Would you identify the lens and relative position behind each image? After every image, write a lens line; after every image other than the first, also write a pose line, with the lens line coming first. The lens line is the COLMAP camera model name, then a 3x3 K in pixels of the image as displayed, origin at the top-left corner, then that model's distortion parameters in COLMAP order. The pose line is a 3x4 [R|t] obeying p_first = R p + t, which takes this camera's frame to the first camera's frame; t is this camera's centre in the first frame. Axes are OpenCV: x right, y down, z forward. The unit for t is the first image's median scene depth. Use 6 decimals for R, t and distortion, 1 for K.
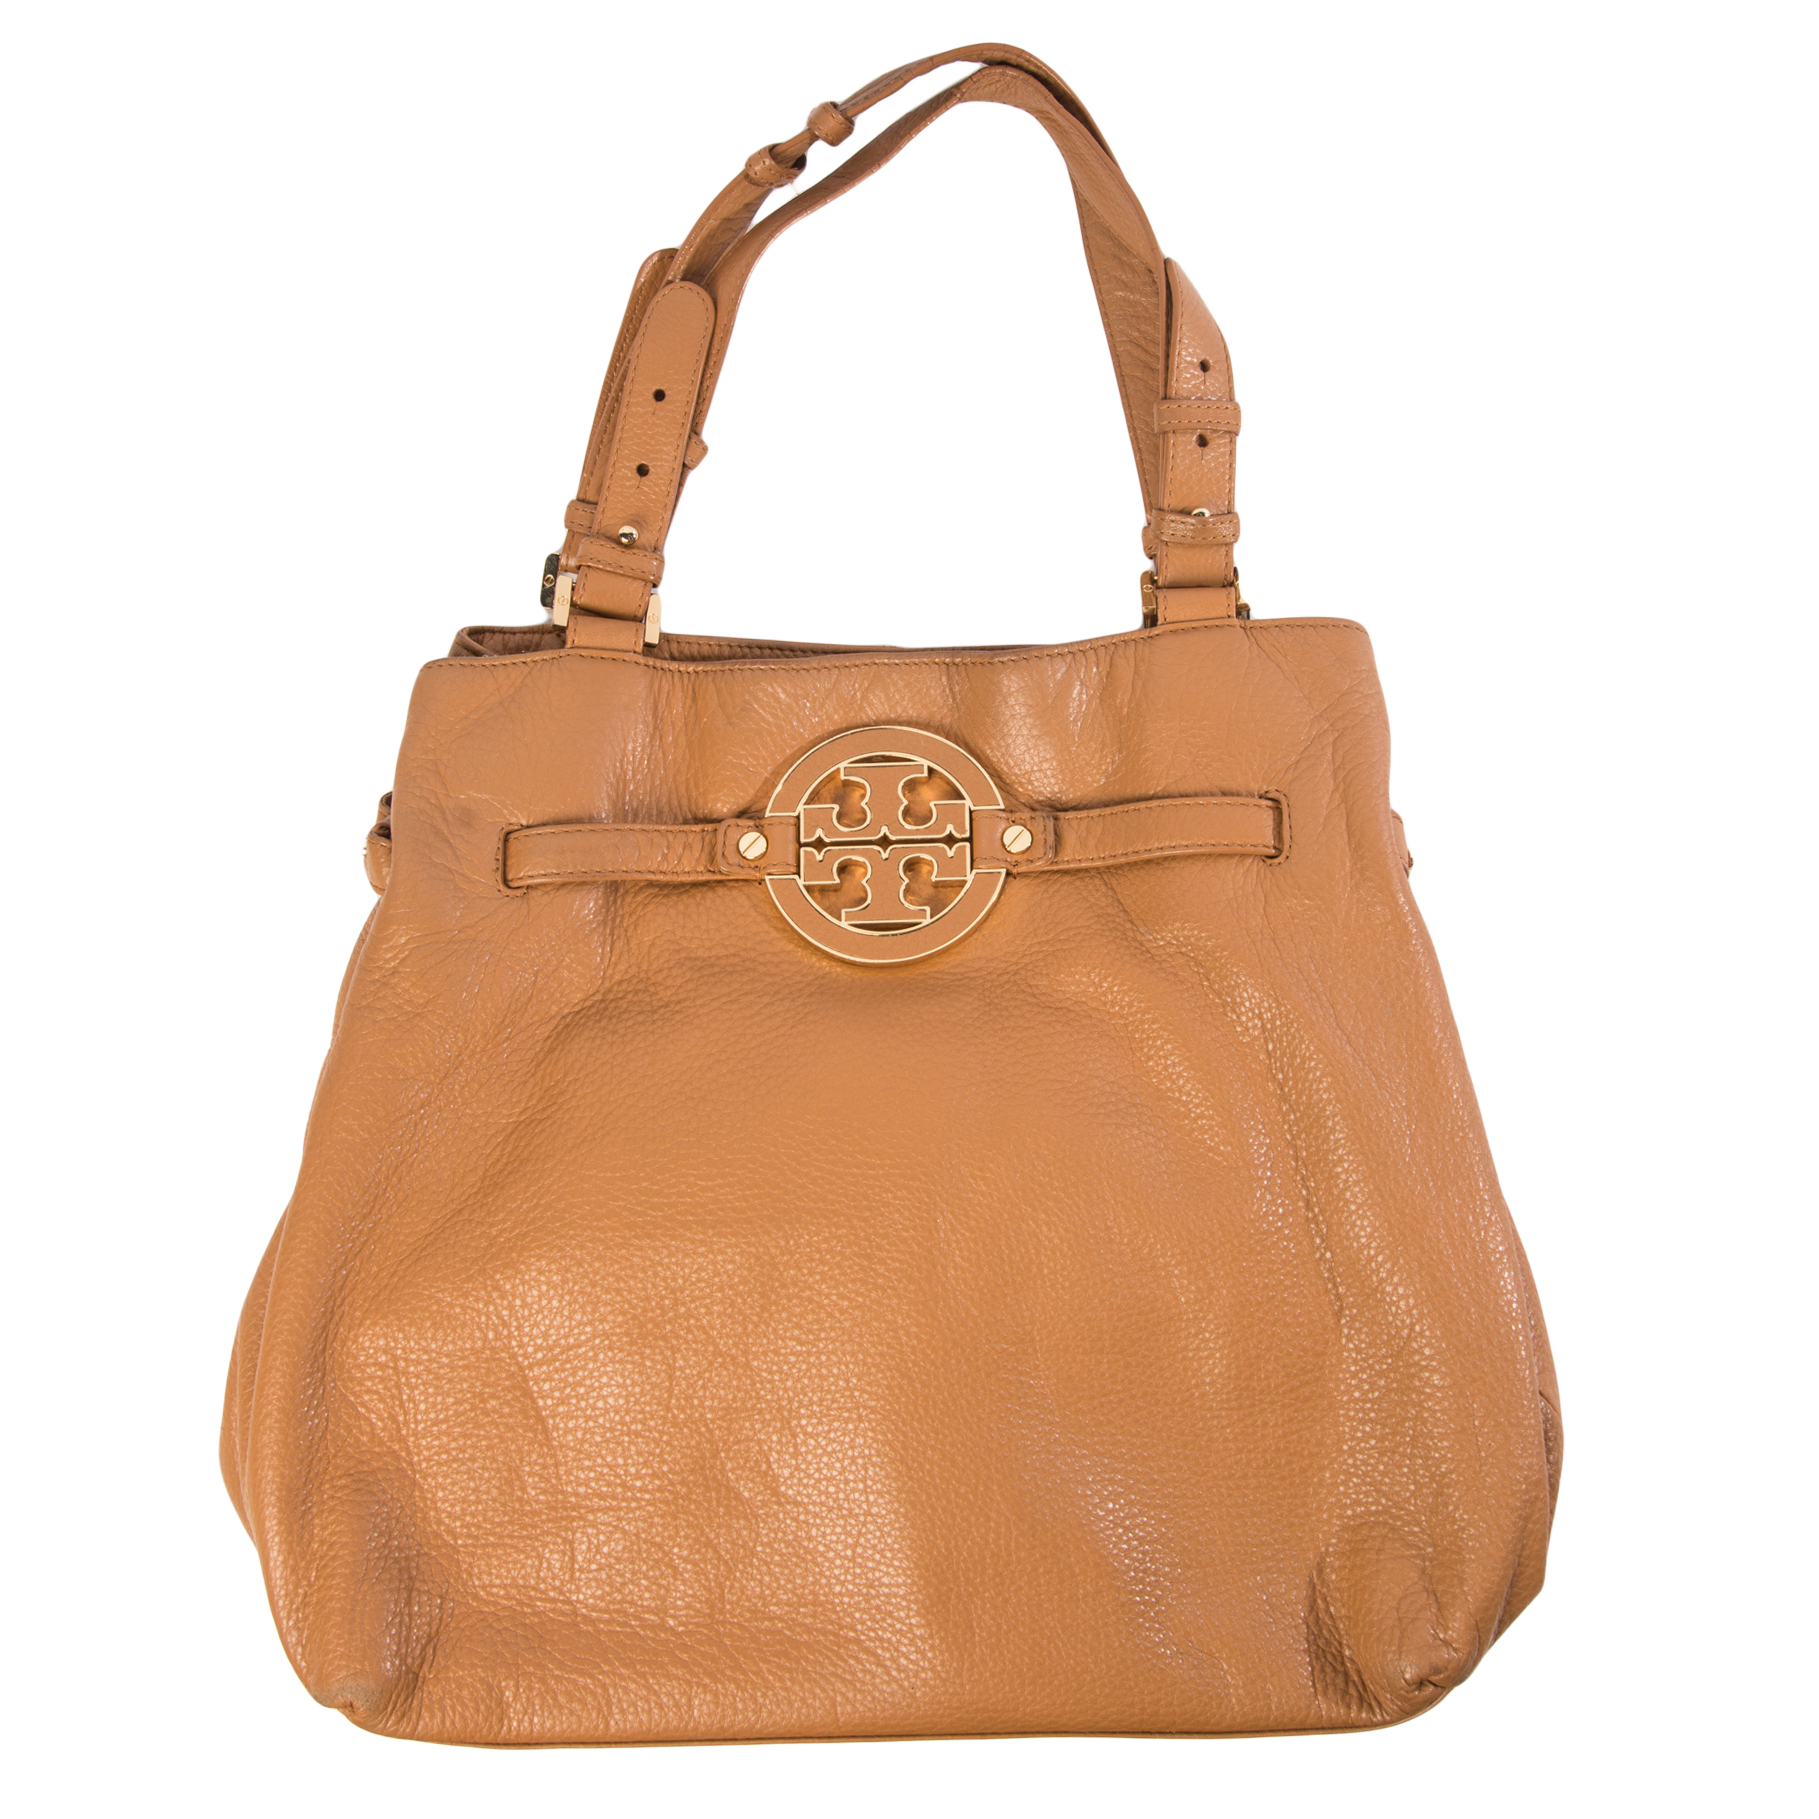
lens RADIAL K [[4311.7, 0, 914.5], [0, 4311.7, 916.1], [0, 0, 1]] dist [-0.874534, 0.000000]
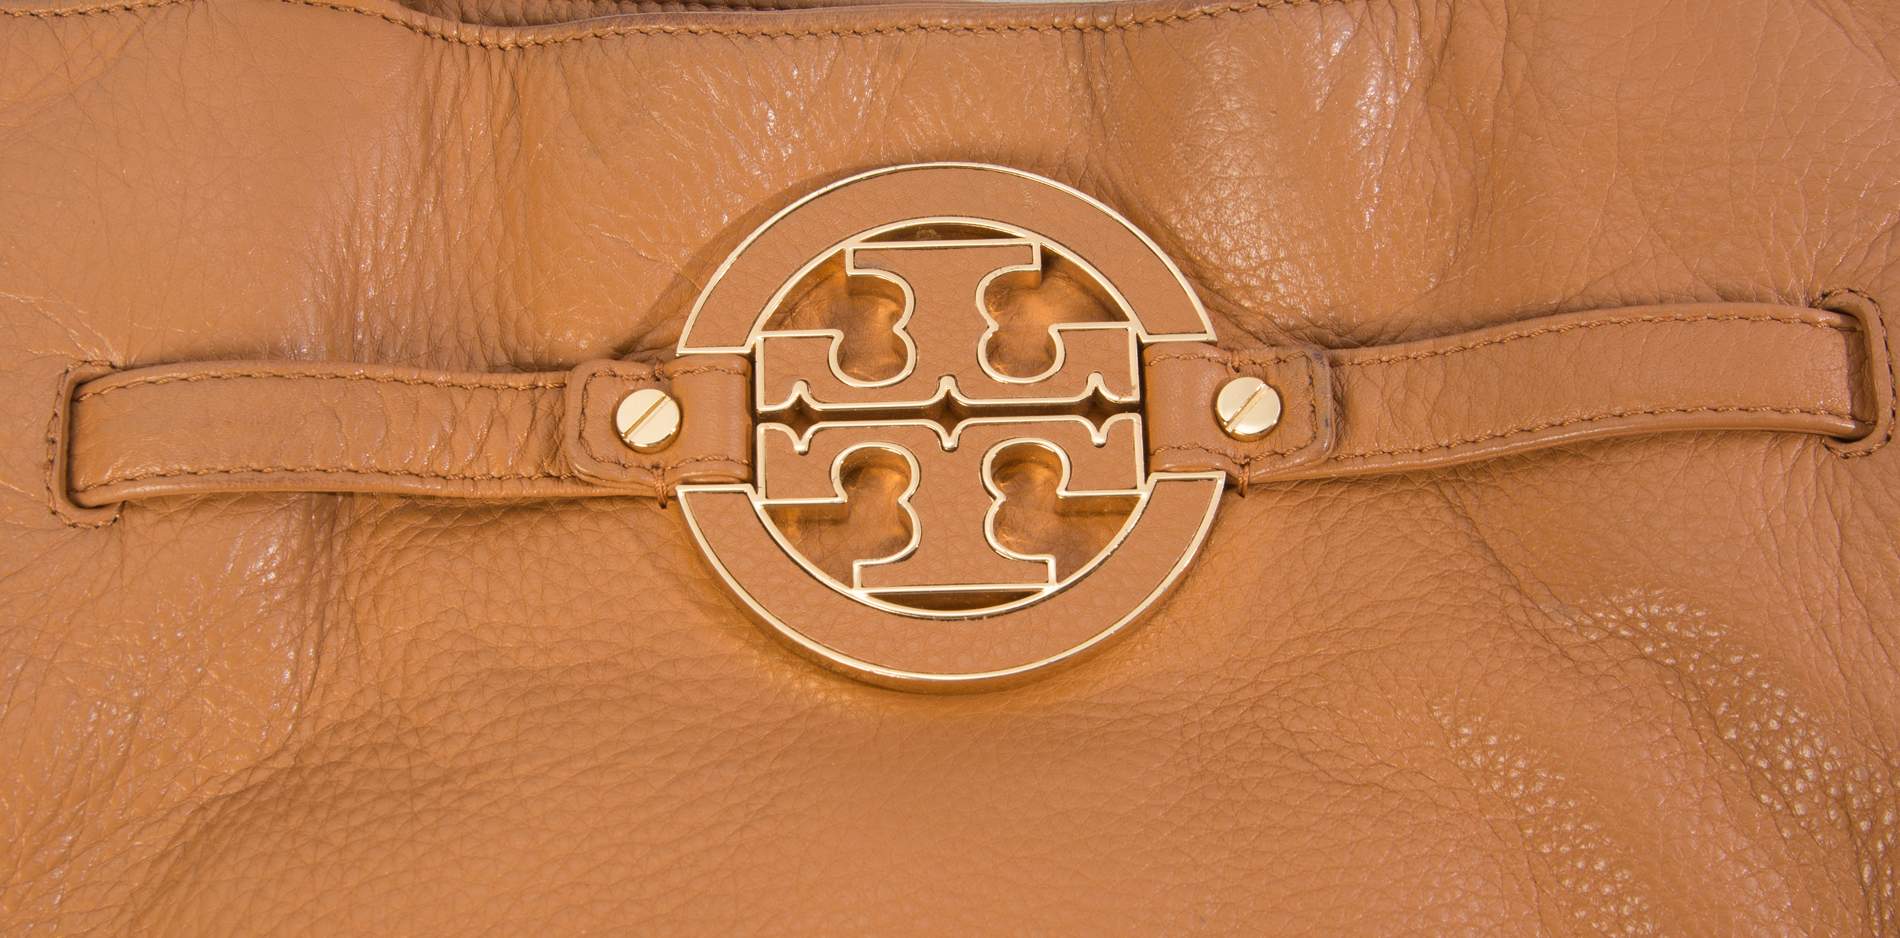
lens RADIAL K [[3833.1, 0, 953.8], [0, 3833.1, 472.9], [0, 0, 1]] dist [-0.017453, 0.000000]
pose [[0.996368, 0.010344, 0.084526, -0.039685], [-0.001892, 0.995039, -0.099467, 0.028239], [-0.085135, 0.098946, 0.991444, 0.611748]]
